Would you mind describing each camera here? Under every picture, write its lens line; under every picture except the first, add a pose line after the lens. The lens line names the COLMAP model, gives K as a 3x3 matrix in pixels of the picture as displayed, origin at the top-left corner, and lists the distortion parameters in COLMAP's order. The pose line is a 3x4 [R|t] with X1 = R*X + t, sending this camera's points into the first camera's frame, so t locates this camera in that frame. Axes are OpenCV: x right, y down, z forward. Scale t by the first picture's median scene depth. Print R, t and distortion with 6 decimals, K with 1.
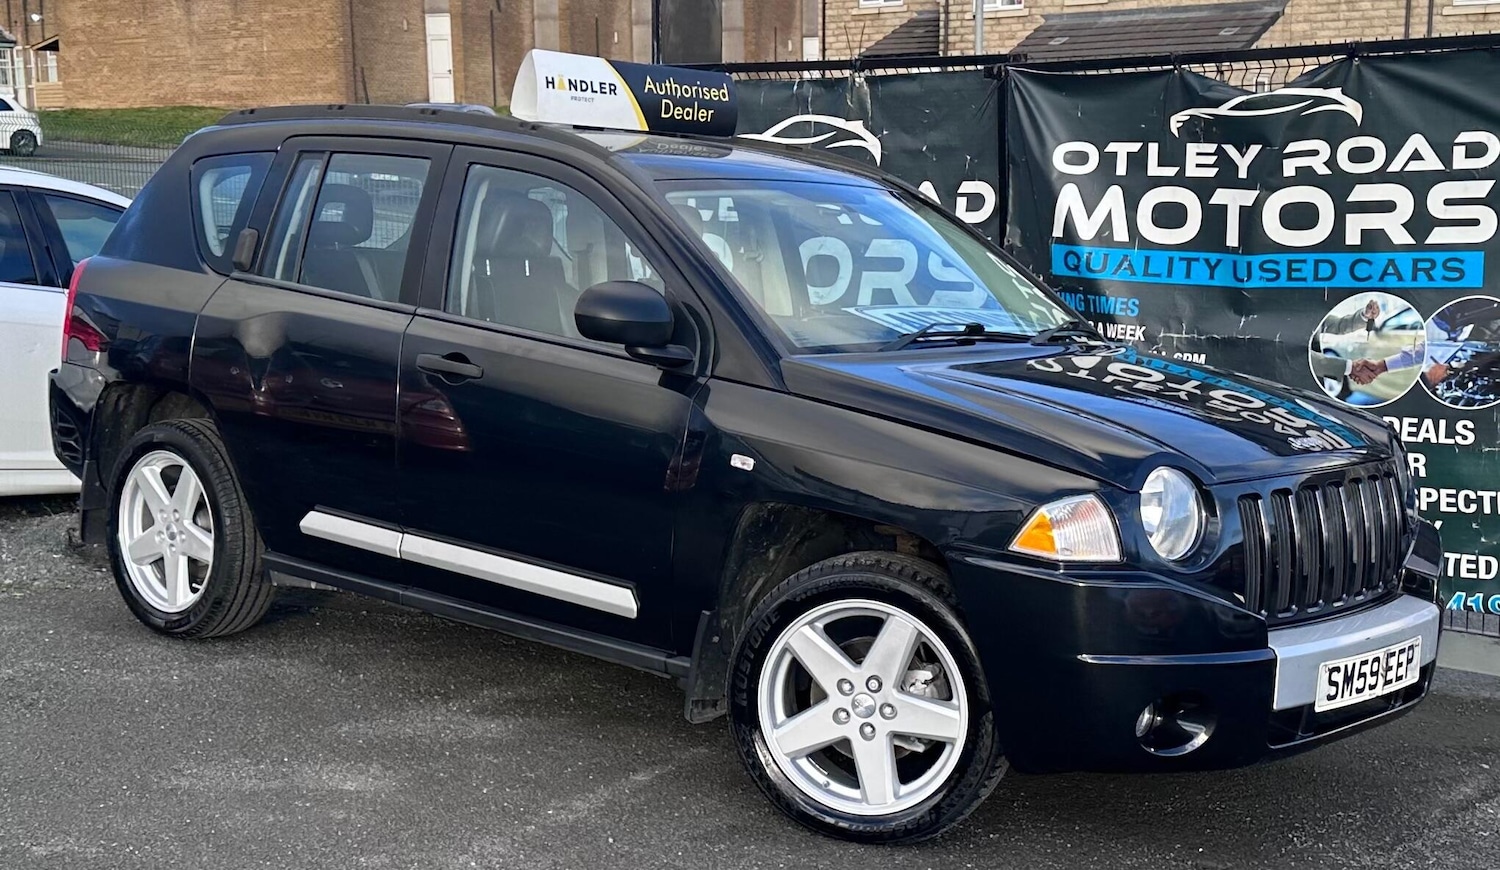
lens RADIAL K [[2102.7, 0, 802.2], [0, 2102.7, 563.7], [0, 0, 1]] dist [0.156298, 0.000000]
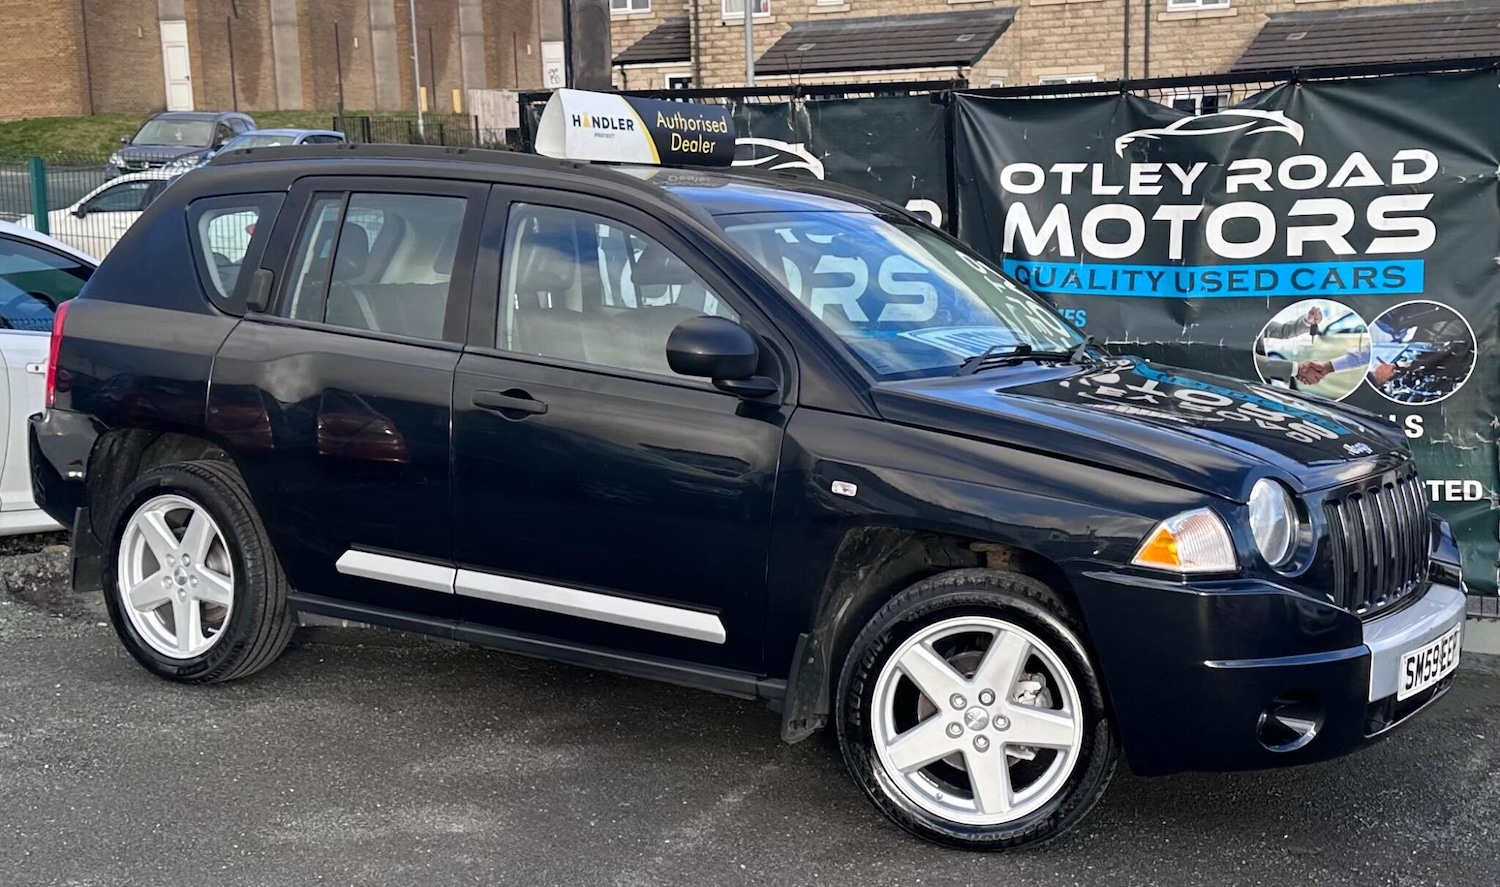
lens RADIAL K [[2024.9, 0, 837.8], [0, 2024.9, 500.8], [0, 0, 1]] dist [0.175889, 0.000000]
pose [[0.987981, -0.043516, 0.148325, -0.136974], [0.046590, 0.998764, -0.017311, -0.019303], [-0.147389, 0.024013, 0.988787, 0.012376]]
